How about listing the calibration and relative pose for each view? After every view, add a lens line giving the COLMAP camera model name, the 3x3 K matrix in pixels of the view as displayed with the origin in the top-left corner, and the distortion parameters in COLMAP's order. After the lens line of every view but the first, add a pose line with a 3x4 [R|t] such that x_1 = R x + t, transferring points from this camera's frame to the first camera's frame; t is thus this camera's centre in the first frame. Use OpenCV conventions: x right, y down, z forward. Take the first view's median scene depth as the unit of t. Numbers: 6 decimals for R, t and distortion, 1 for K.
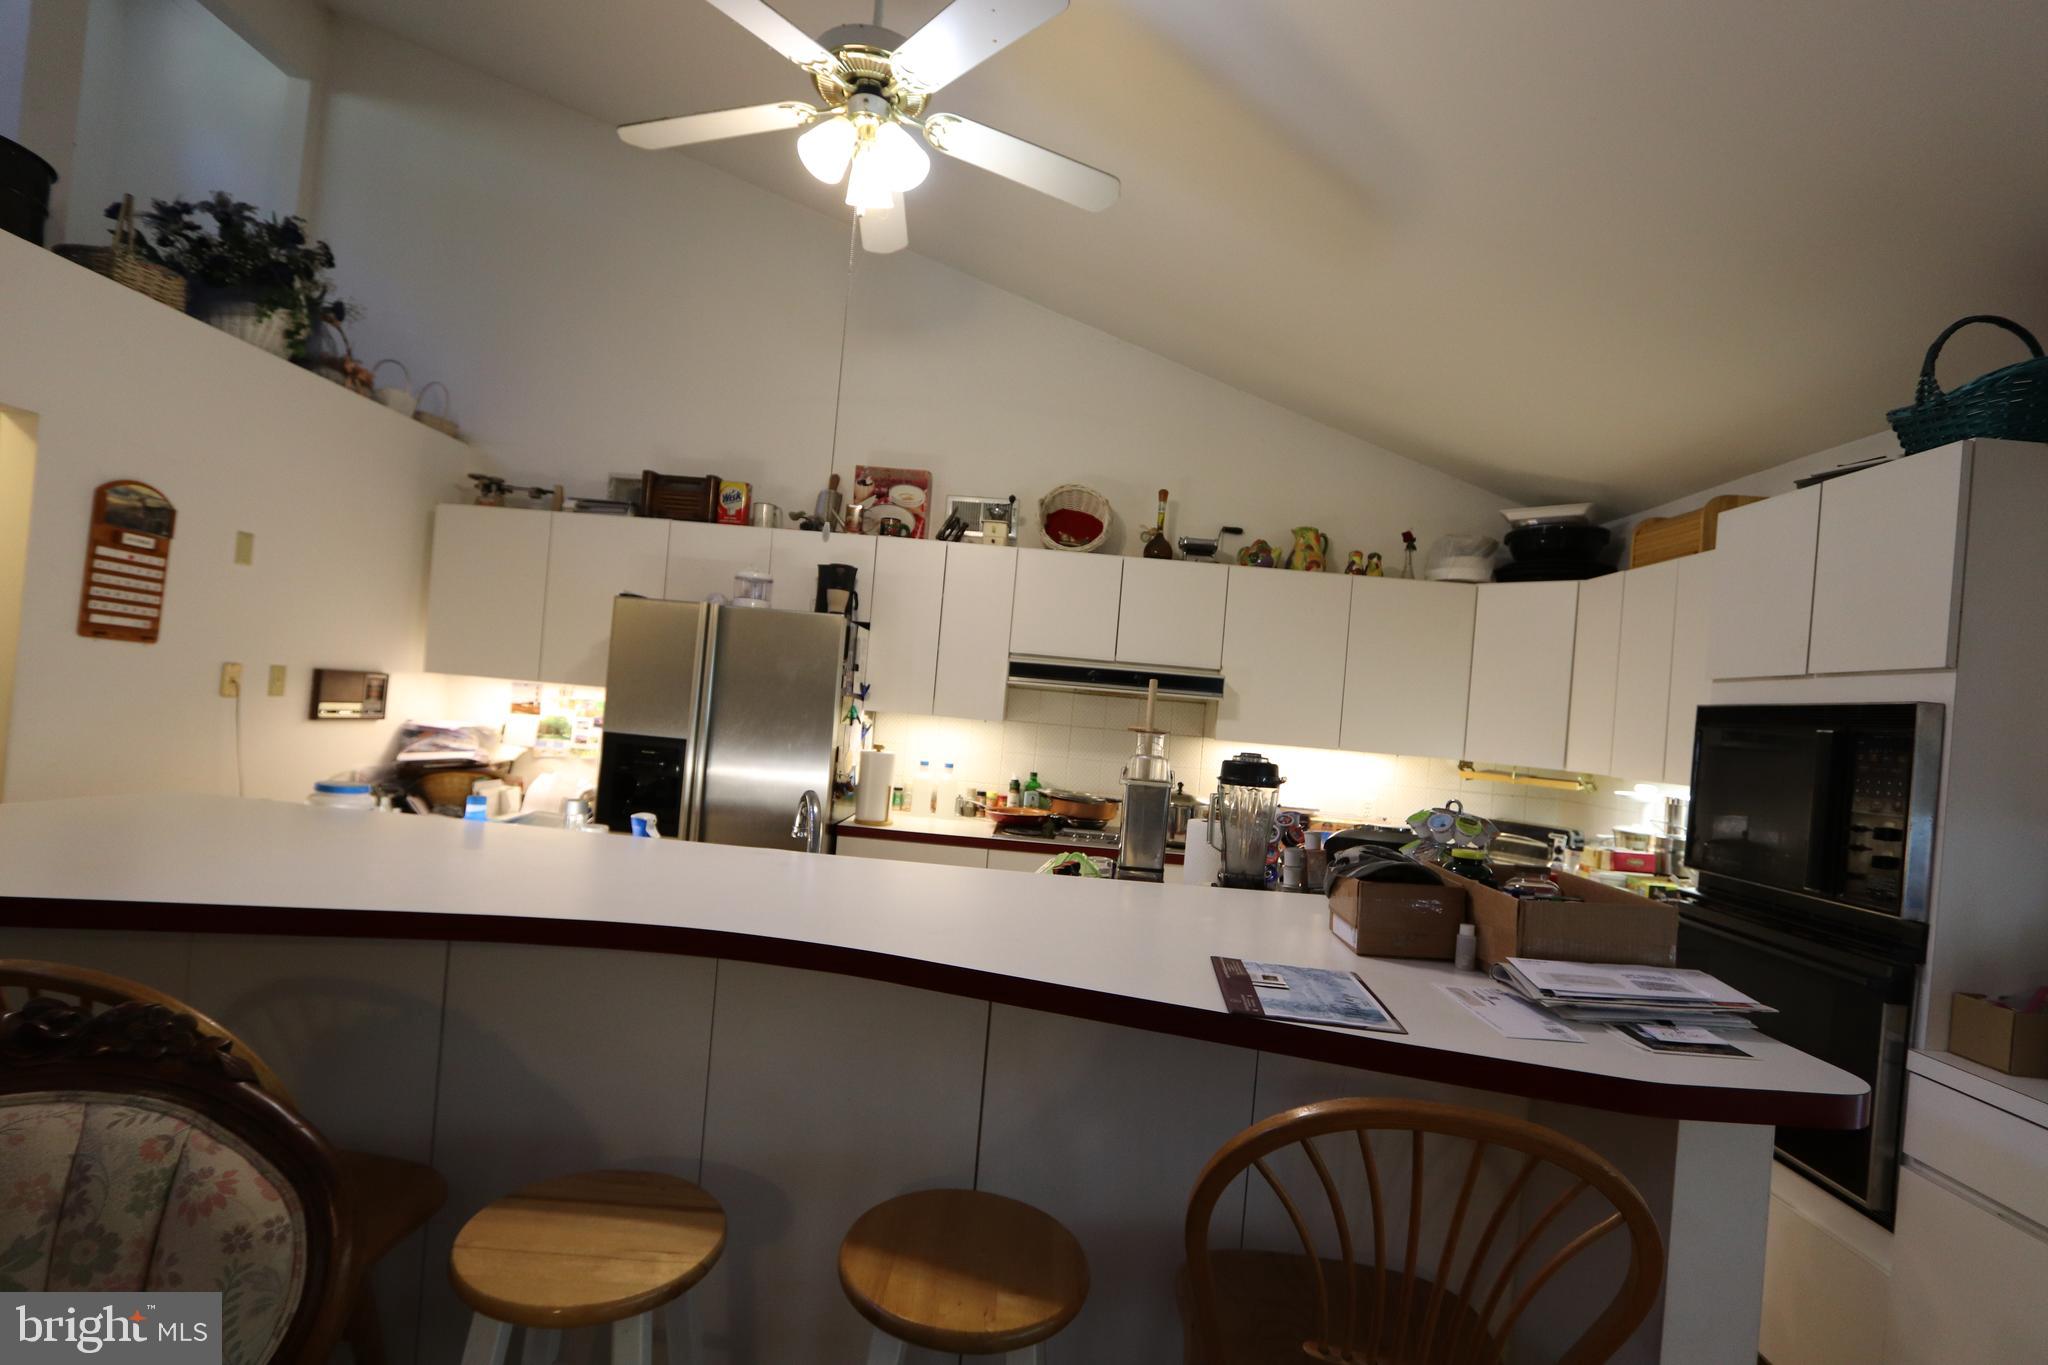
lens RADIAL K [[940.1, 0, 1039.9], [0, 940.1, 693.4], [0, 0, 1]] dist [-0.012885, 0.000597]
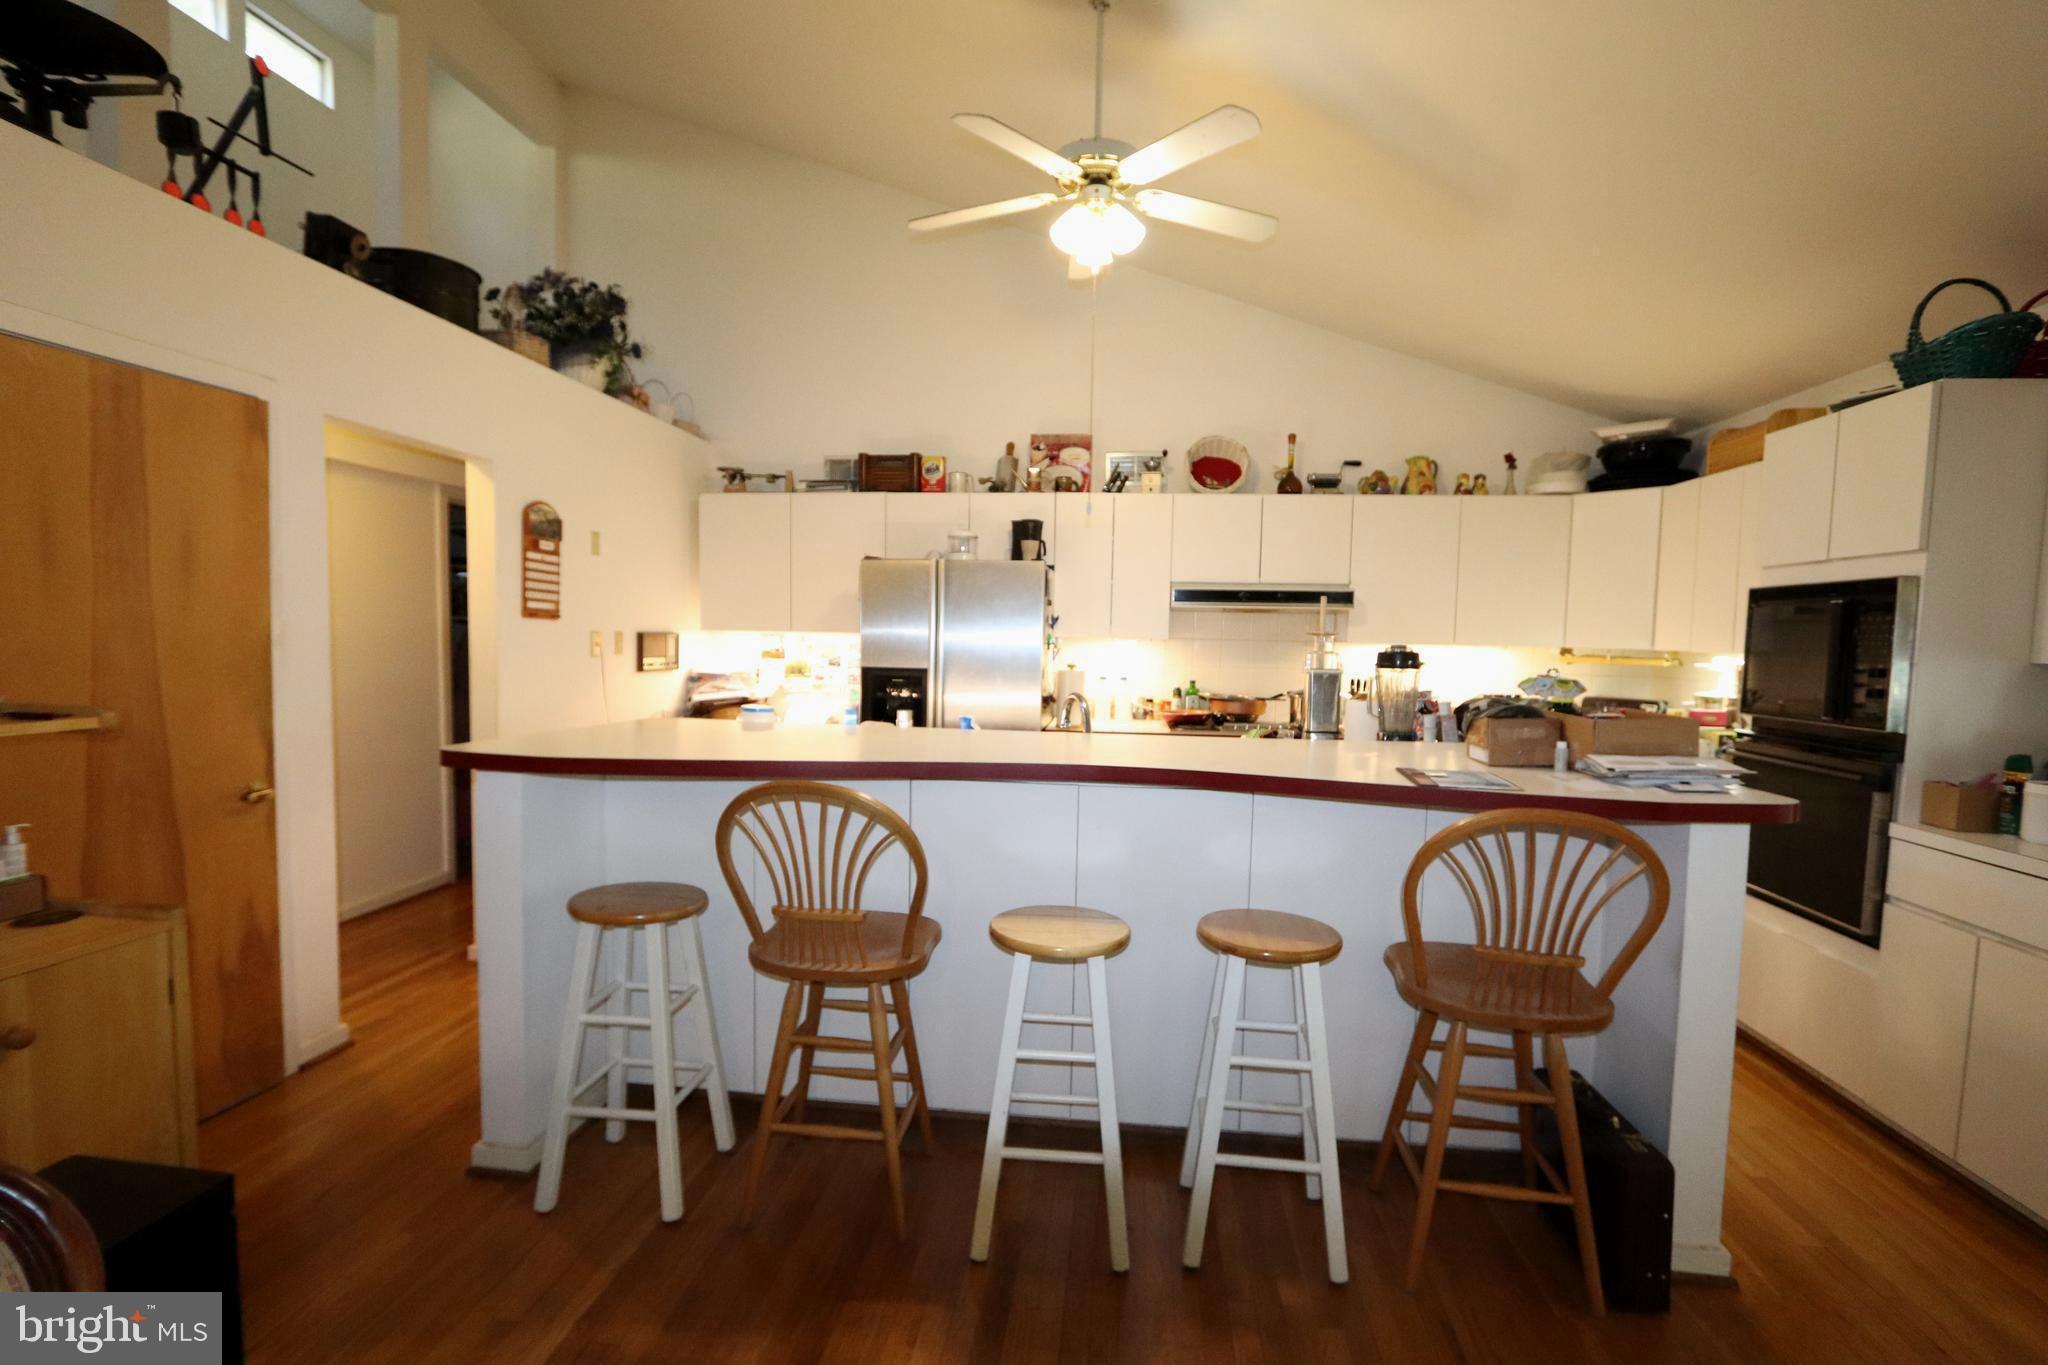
lens RADIAL K [[940.1, 0, 1039.9], [0, 940.1, 693.4], [0, 0, 1]] dist [-0.012885, 0.000597]
pose [[0.993884, -0.058514, -0.093651, -0.098263], [0.065597, 0.995066, 0.074430, -0.001846], [0.088834, -0.080118, 0.992819, -0.237129]]
